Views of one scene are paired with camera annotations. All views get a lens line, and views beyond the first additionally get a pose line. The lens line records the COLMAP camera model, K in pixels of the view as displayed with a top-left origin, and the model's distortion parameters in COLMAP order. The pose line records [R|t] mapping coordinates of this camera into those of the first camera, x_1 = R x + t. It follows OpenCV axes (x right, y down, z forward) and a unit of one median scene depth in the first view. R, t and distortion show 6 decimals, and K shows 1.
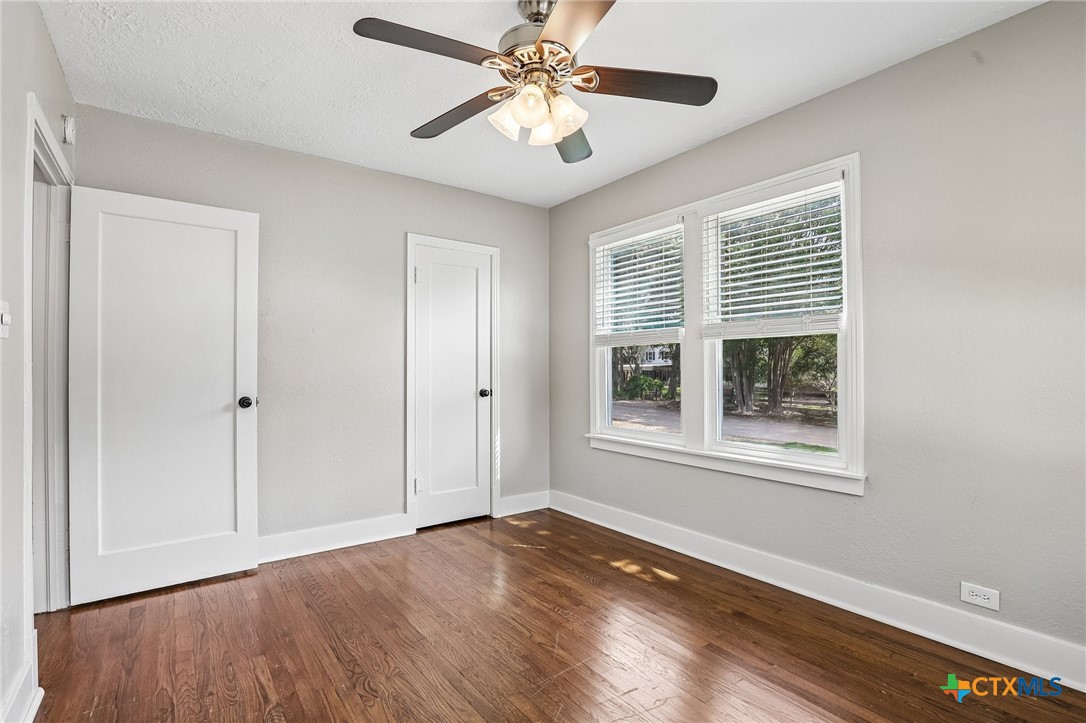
lens RADIAL K [[506.3, 0, 553.1], [0, 506.3, 366.3], [0, 0, 1]] dist [-0.024155, 0.000387]
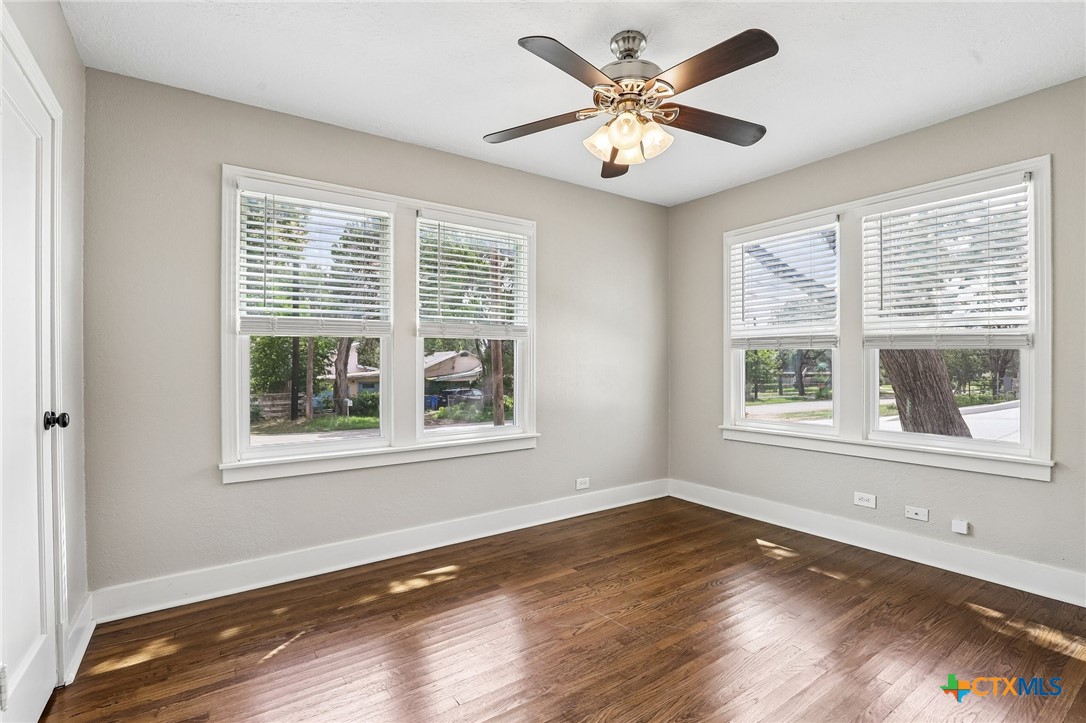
lens RADIAL K [[506.3, 0, 553.1], [0, 506.3, 366.3], [0, 0, 1]] dist [-0.024155, 0.000387]
pose [[0.033047, -0.003766, 0.999447, -0.742732], [-0.003323, 0.999987, 0.003878, 0.003096], [-0.999448, -0.003449, 0.033034, 0.719165]]
